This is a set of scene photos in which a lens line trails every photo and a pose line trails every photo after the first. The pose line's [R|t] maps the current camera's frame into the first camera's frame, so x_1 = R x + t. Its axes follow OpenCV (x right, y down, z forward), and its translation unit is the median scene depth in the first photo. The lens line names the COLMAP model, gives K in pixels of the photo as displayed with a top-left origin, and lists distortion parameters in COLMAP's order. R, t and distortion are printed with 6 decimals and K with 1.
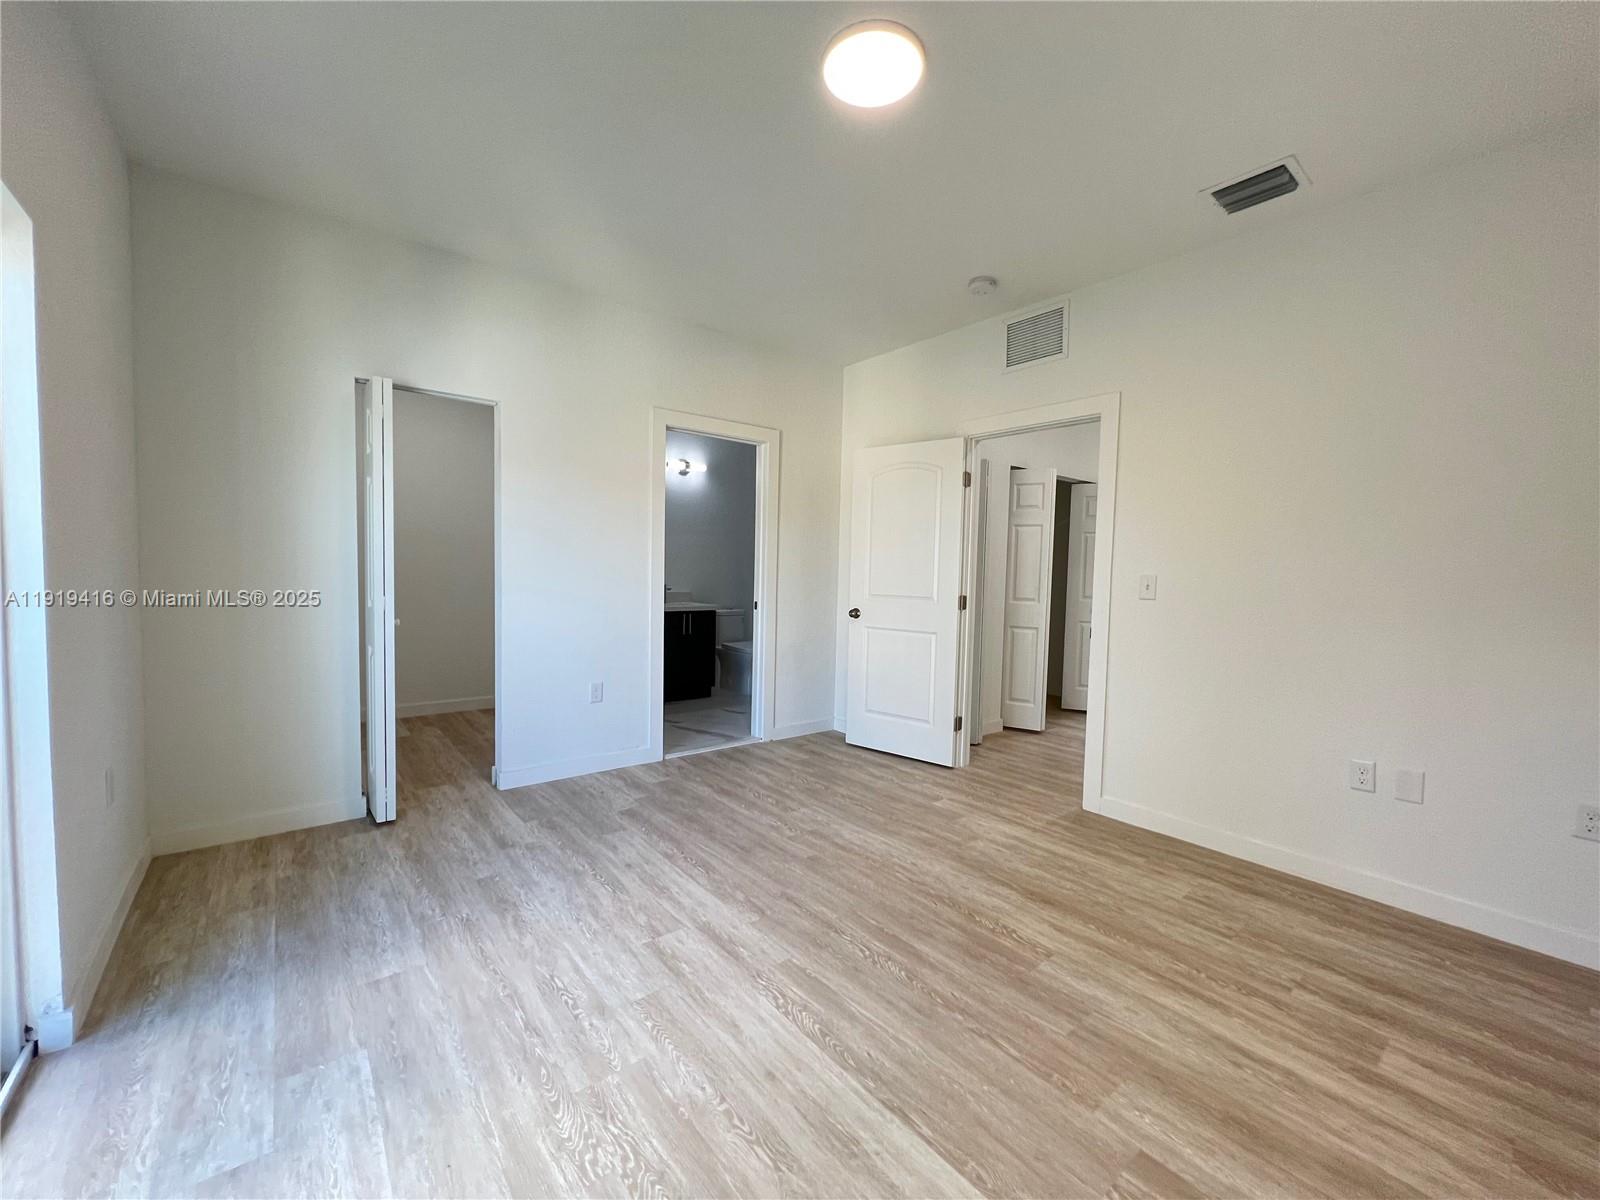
lens RADIAL K [[629.7, 0, 777.2], [0, 629.7, 599.8], [0, 0, 1]] dist [-0.000059, -0.000015]
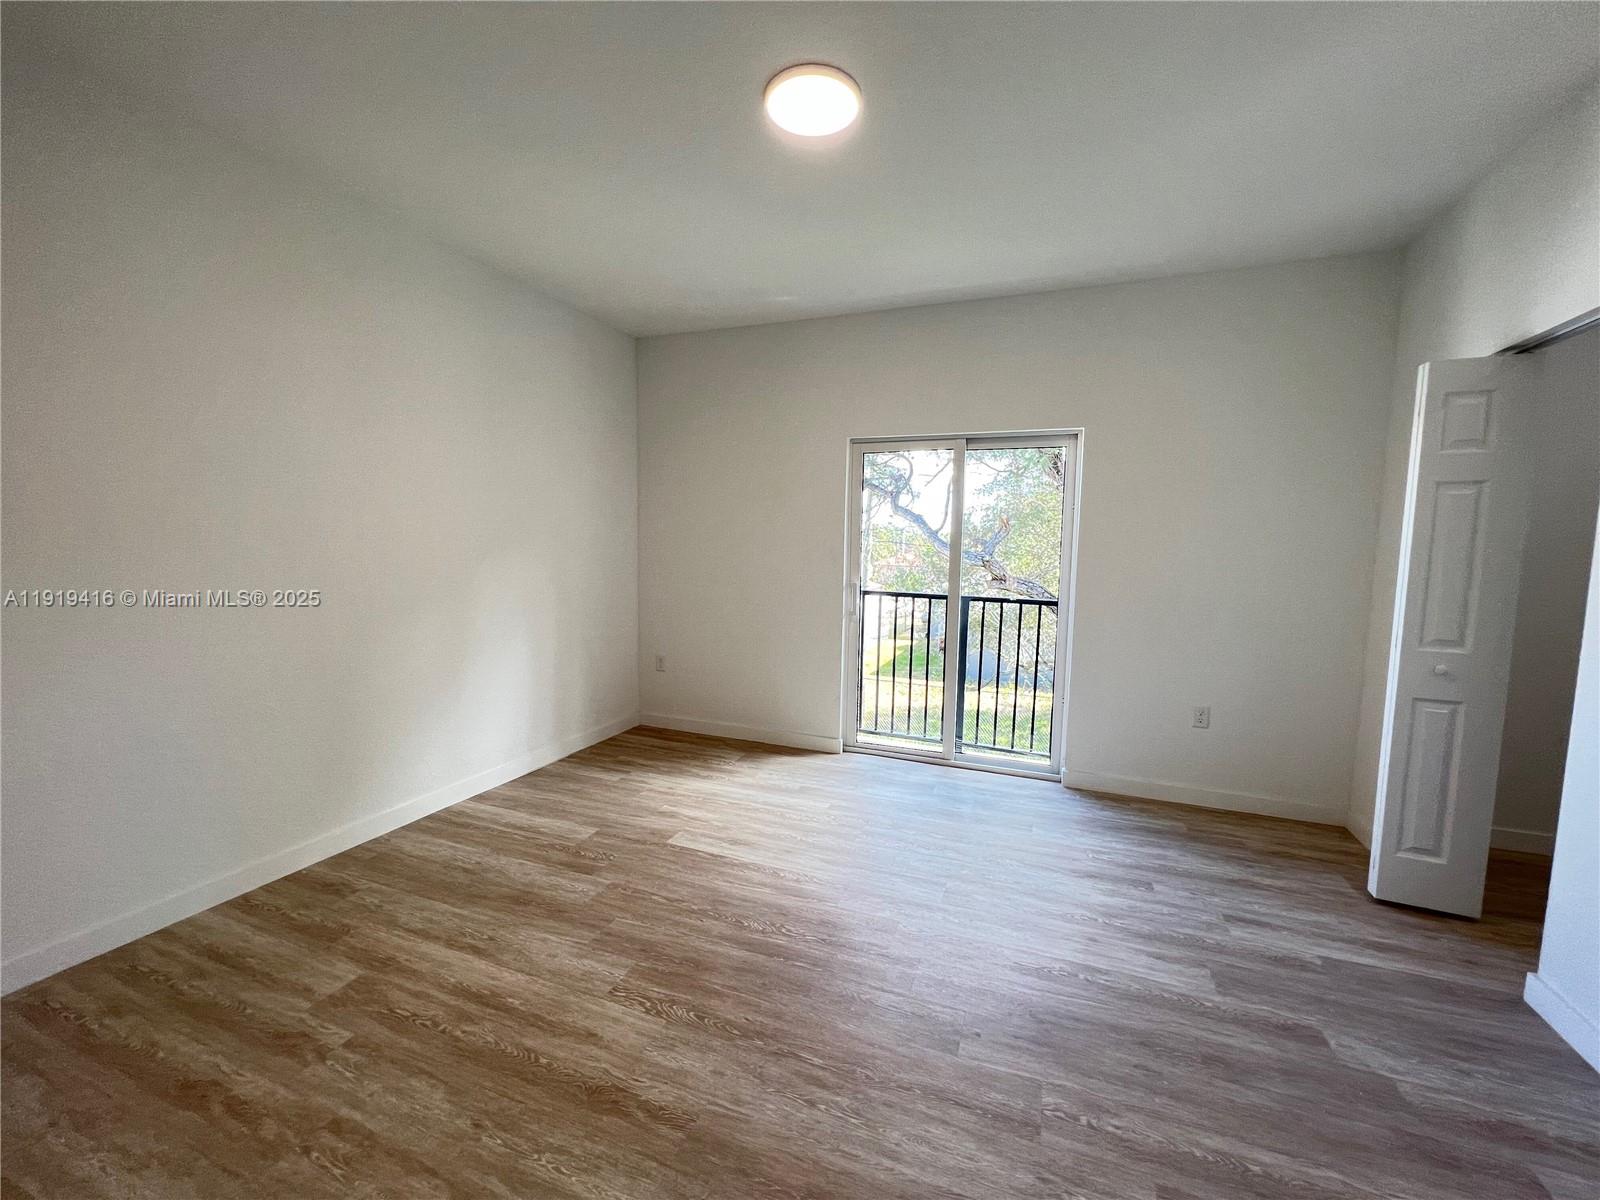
lens RADIAL K [[629.7, 0, 777.2], [0, 629.7, 599.8], [0, 0, 1]] dist [-0.000059, -0.000015]
pose [[-0.867426, 0.006861, -0.497519, 0.707778], [-0.062738, 0.990416, 0.123042, -0.129649], [0.493595, 0.137944, -0.858683, 1.910526]]
